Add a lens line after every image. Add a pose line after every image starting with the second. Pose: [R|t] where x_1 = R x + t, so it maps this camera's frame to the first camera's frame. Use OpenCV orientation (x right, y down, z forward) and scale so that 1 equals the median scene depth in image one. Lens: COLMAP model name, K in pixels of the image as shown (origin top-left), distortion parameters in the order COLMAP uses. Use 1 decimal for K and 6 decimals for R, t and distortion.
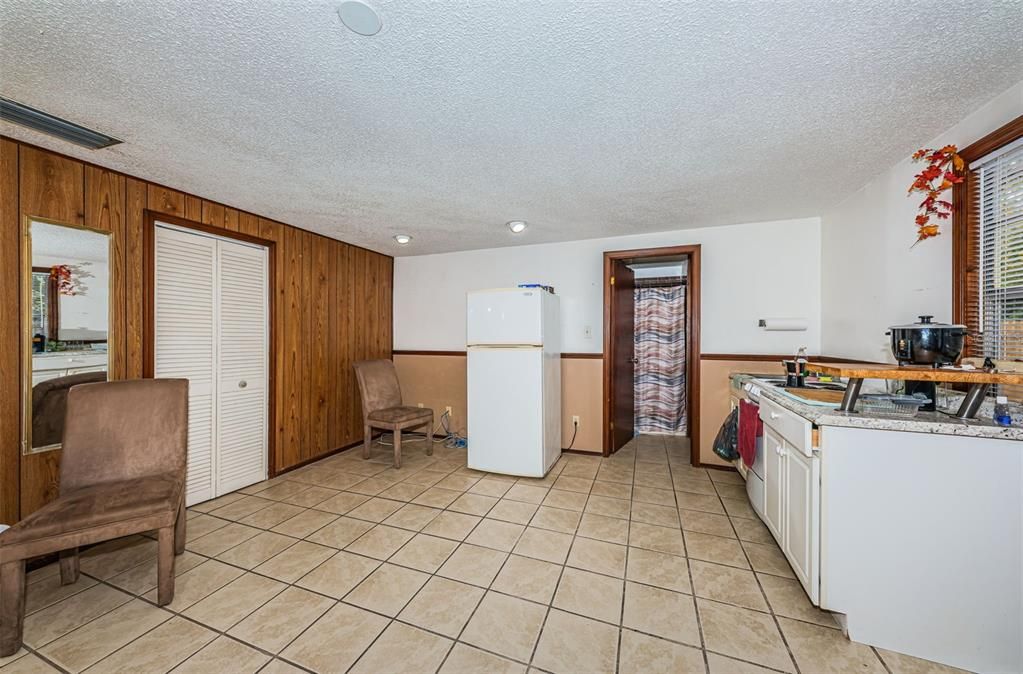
lens RADIAL K [[364.4, 0, 513.6], [0, 364.4, 340.0], [0, 0, 1]] dist [0.000136, -0.000212]
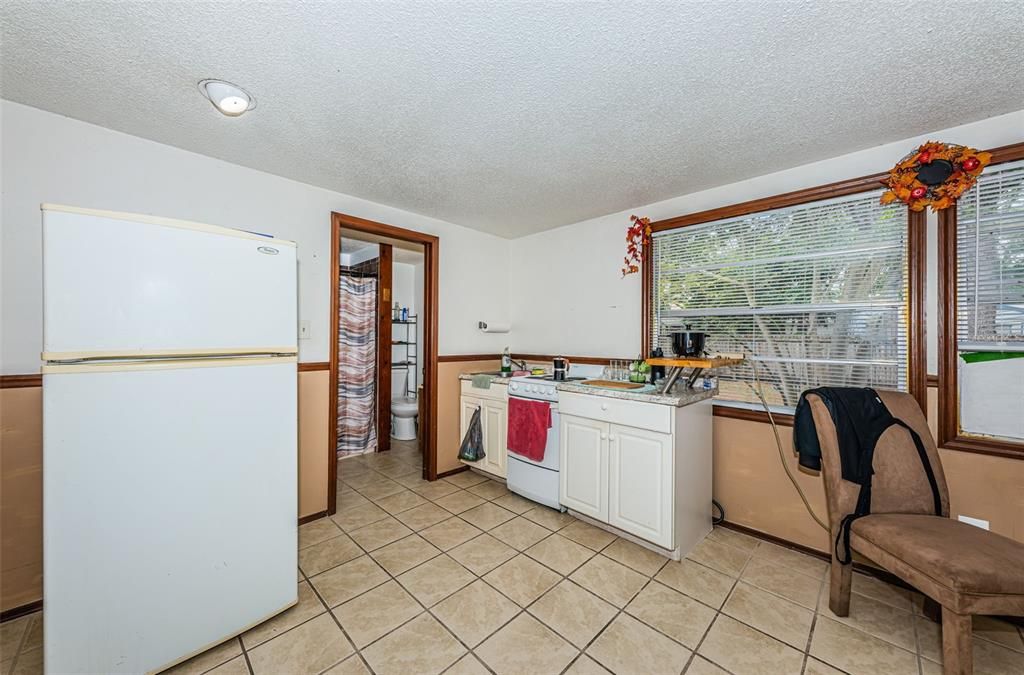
lens RADIAL K [[364.8, 0, 514.1], [0, 364.8, 340.5], [0, 0, 1]] dist [0.000136, -0.000212]
pose [[0.404548, -0.001059, 0.914516, -0.254459], [0.003896, 0.999992, -0.000565, -0.000062], [-0.914509, 0.003792, 0.404549, 0.456252]]
